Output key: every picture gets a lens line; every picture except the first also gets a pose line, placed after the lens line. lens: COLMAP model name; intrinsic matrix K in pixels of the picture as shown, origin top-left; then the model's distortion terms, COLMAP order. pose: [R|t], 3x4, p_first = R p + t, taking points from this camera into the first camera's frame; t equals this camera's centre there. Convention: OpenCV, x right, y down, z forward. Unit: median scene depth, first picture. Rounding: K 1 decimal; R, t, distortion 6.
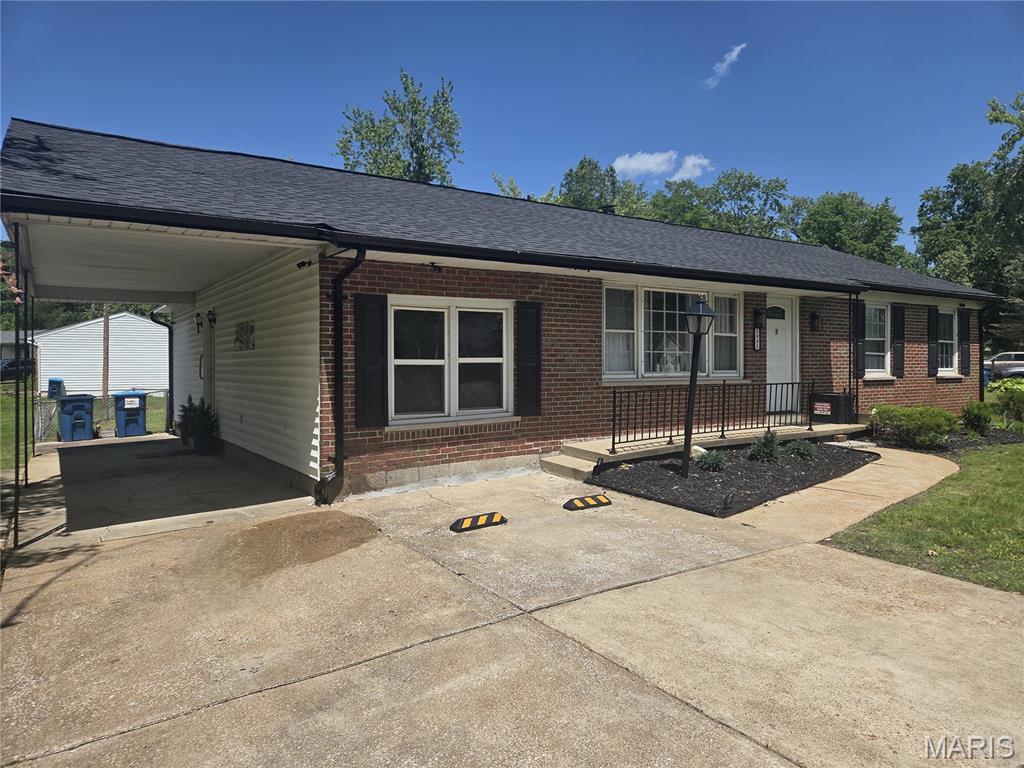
lens RADIAL K [[679.9, 0, 512.0], [0, 679.9, 384.0], [0, 0, 1]] dist [0.058686, -0.000642]
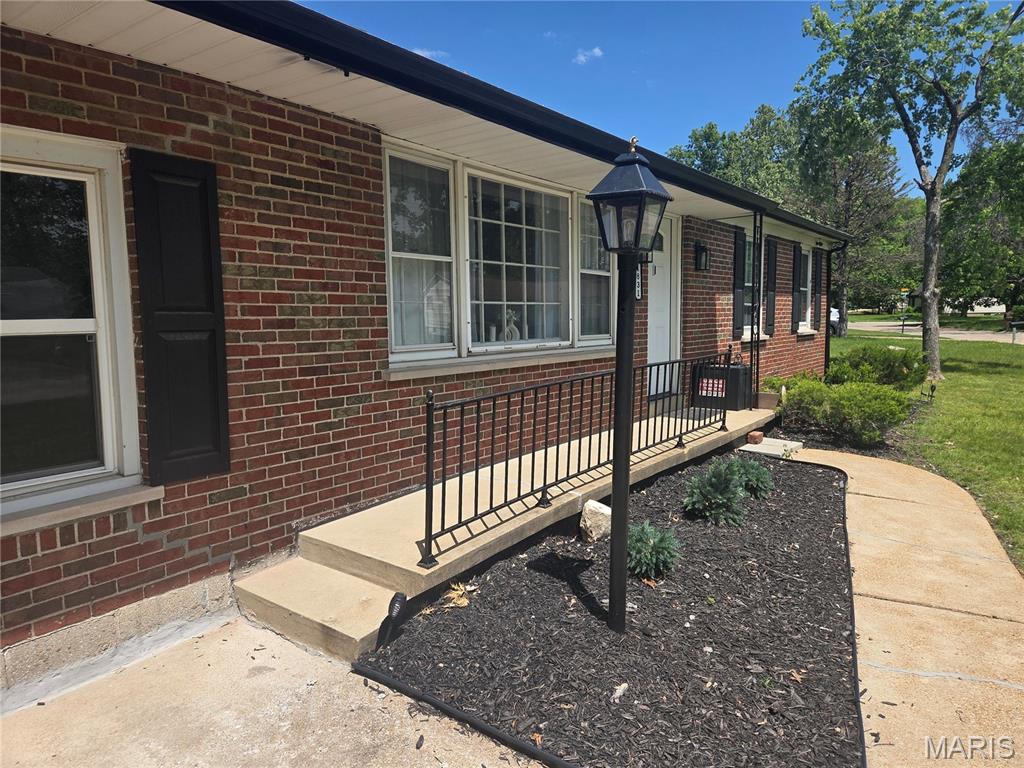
lens RADIAL K [[679.9, 0, 512.0], [0, 679.9, 384.0], [0, 0, 1]] dist [0.058686, -0.000642]
pose [[0.943339, -0.039552, 0.329465, 0.062703], [0.015313, 0.997002, 0.075845, -0.027311], [-0.331478, -0.066502, 0.941116, 0.566719]]
